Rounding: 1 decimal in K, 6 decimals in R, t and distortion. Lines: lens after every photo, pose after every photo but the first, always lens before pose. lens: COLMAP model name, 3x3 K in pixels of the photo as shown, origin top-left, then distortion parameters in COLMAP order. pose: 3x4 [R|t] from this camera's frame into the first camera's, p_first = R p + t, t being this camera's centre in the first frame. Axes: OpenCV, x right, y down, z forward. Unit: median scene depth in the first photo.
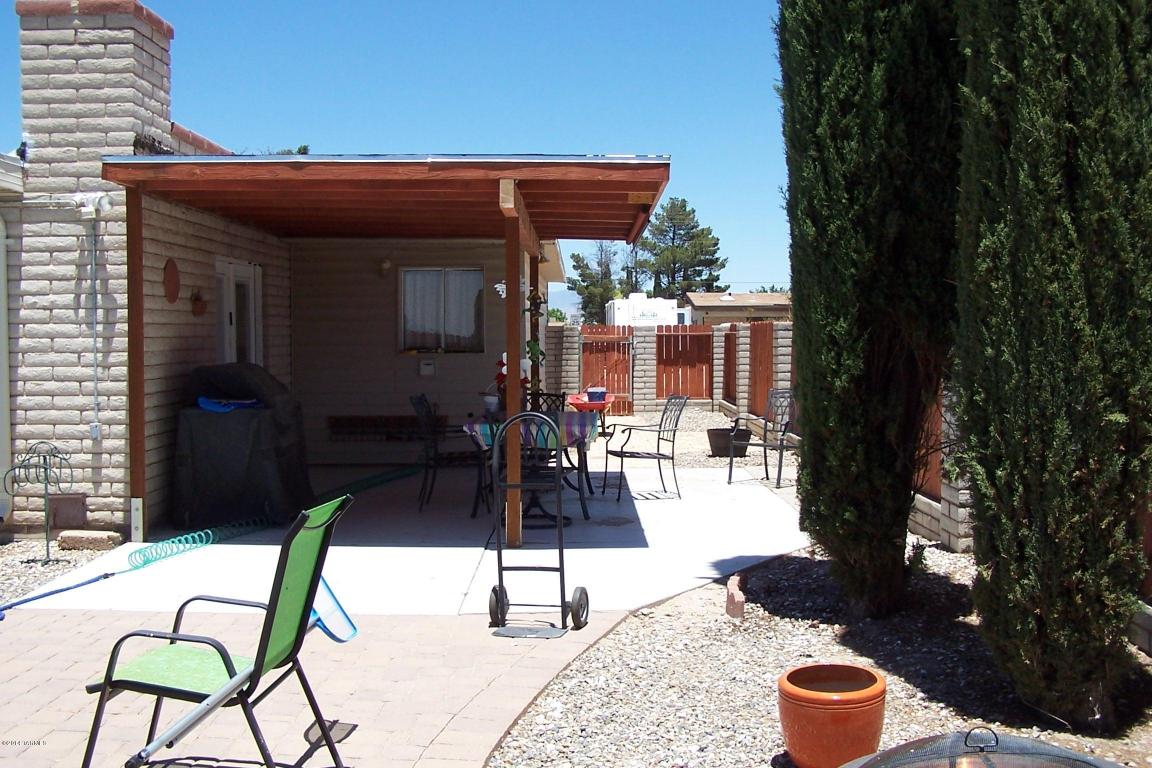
lens RADIAL K [[1282.2, 0, 562.7], [0, 1282.2, 380.1], [0, 0, 1]] dist [-0.208021, 0.381150]
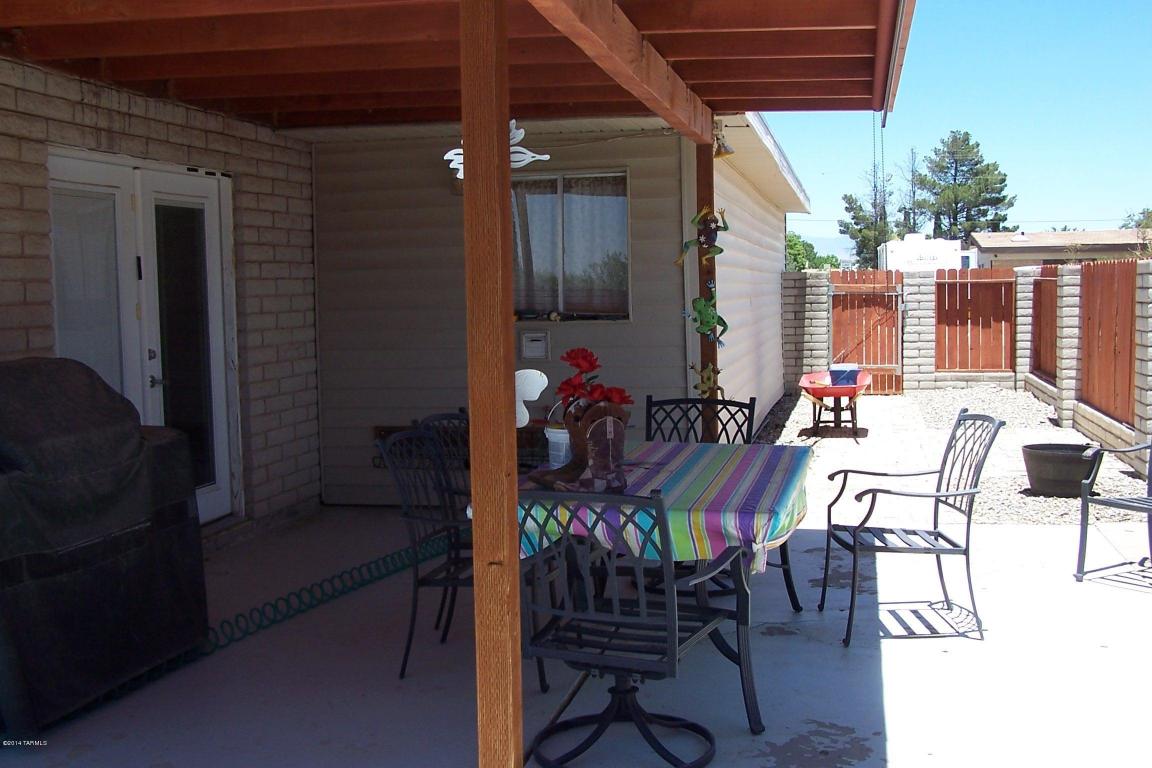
lens RADIAL K [[1282.2, 0, 562.7], [0, 1282.2, 380.1], [0, 0, 1]] dist [-0.208021, 0.381150]
pose [[0.976967, 0.001047, -0.213389, 0.019697], [0.007586, 0.999186, 0.039630, -0.010345], [0.213257, -0.040336, 0.976163, 0.259416]]
